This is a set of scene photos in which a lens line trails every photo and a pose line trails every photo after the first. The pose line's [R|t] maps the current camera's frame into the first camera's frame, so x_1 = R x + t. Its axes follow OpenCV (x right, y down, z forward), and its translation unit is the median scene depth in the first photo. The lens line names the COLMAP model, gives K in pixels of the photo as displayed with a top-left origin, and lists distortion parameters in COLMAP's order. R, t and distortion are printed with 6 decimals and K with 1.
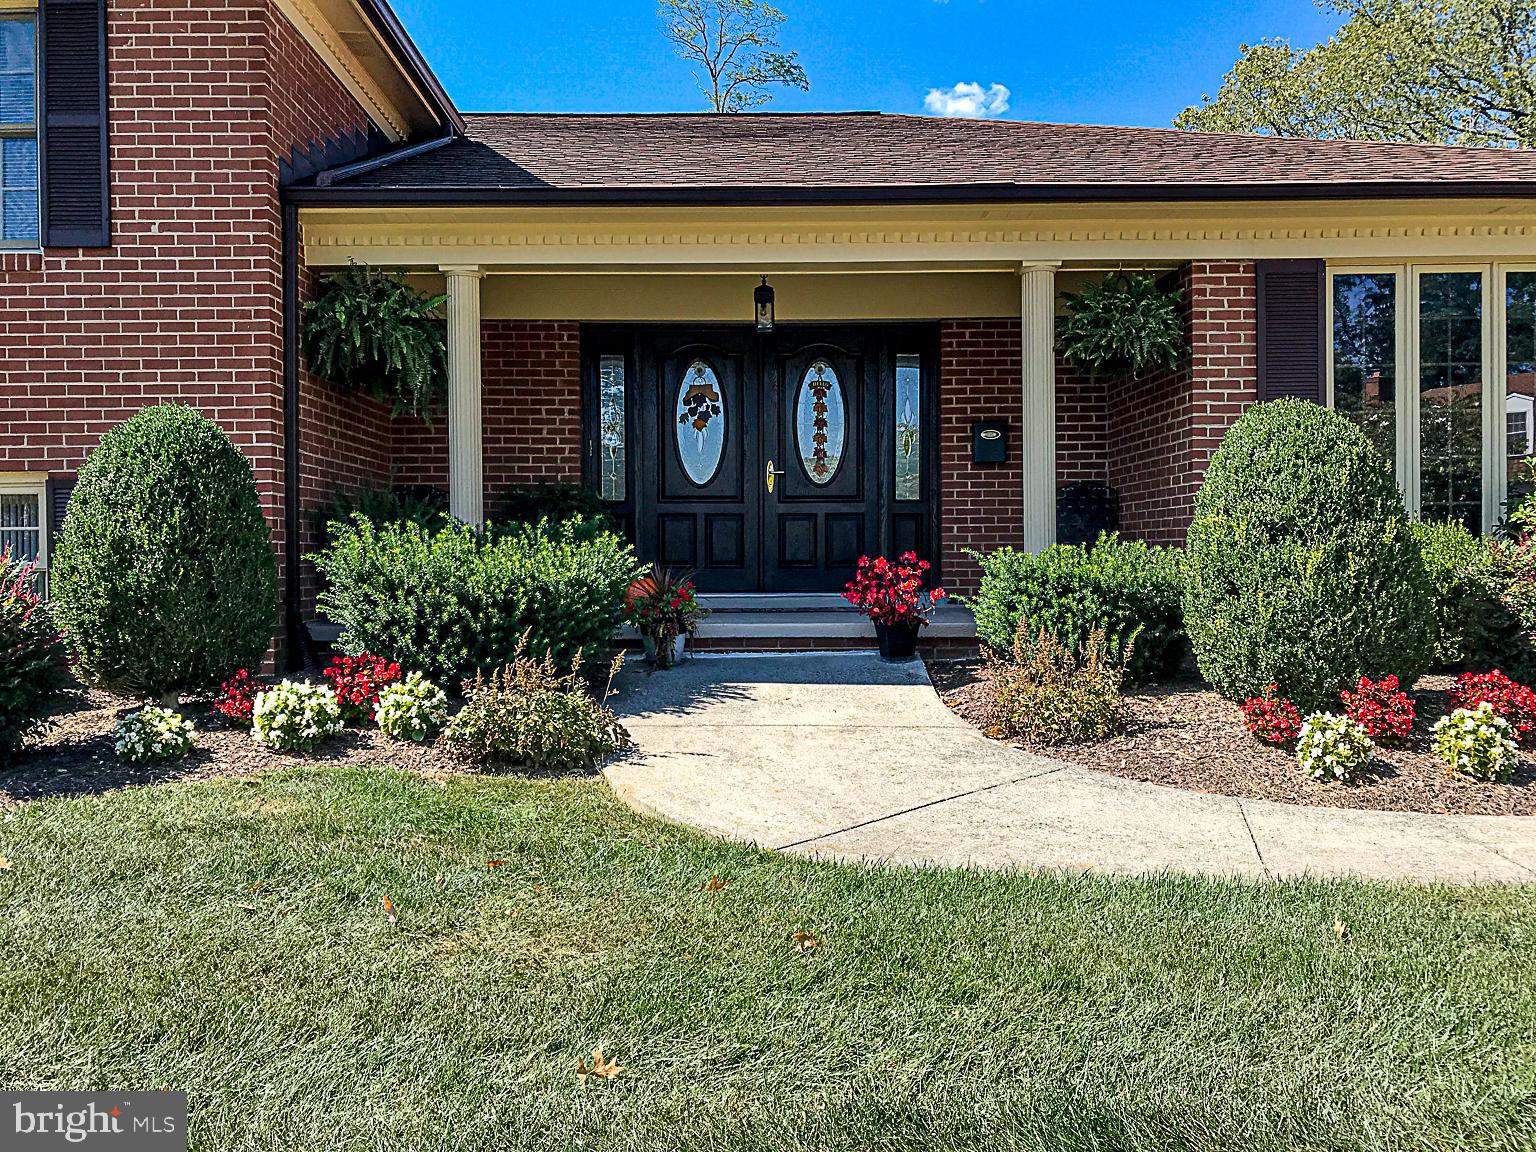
lens RADIAL K [[2700.9, 0, 774.5], [0, 2700.9, 577.5], [0, 0, 1]] dist [0.224489, 0.000000]
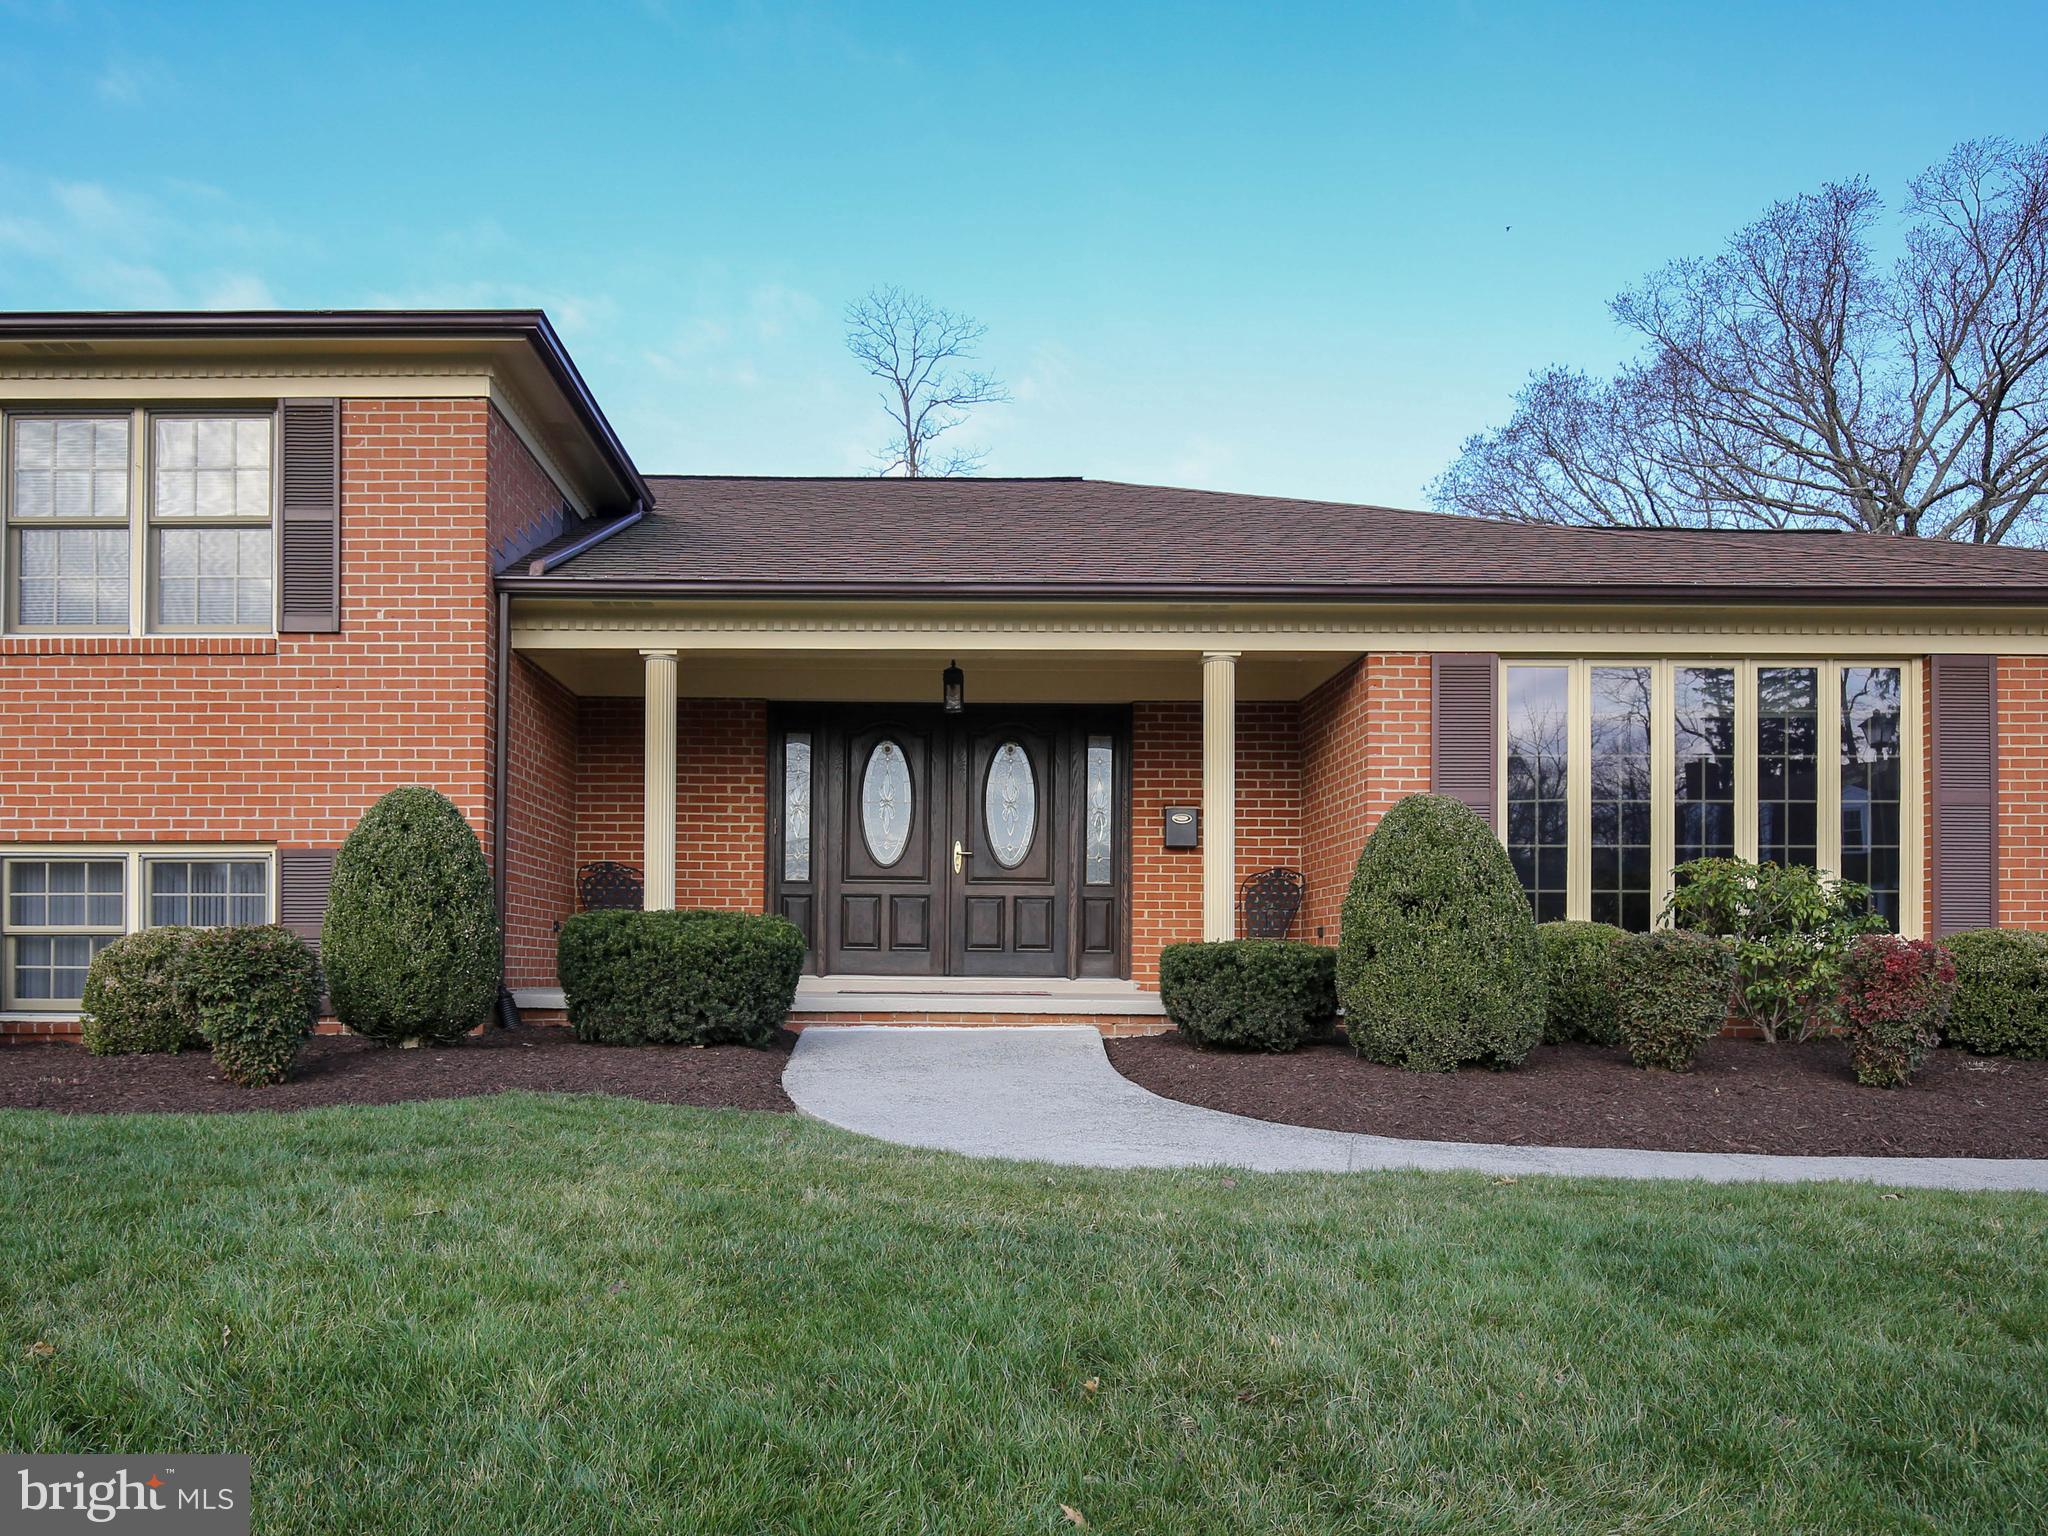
lens RADIAL K [[3601.2, 0, 1021.1], [0, 3601.2, 768.0], [0, 0, 1]] dist [0.224489, 0.000000]
pose [[0.999837, 0.013176, 0.012331, 0.005034], [-0.012304, 0.997589, -0.068294, 0.019901], [-0.013201, 0.068131, 0.997589, -0.321888]]
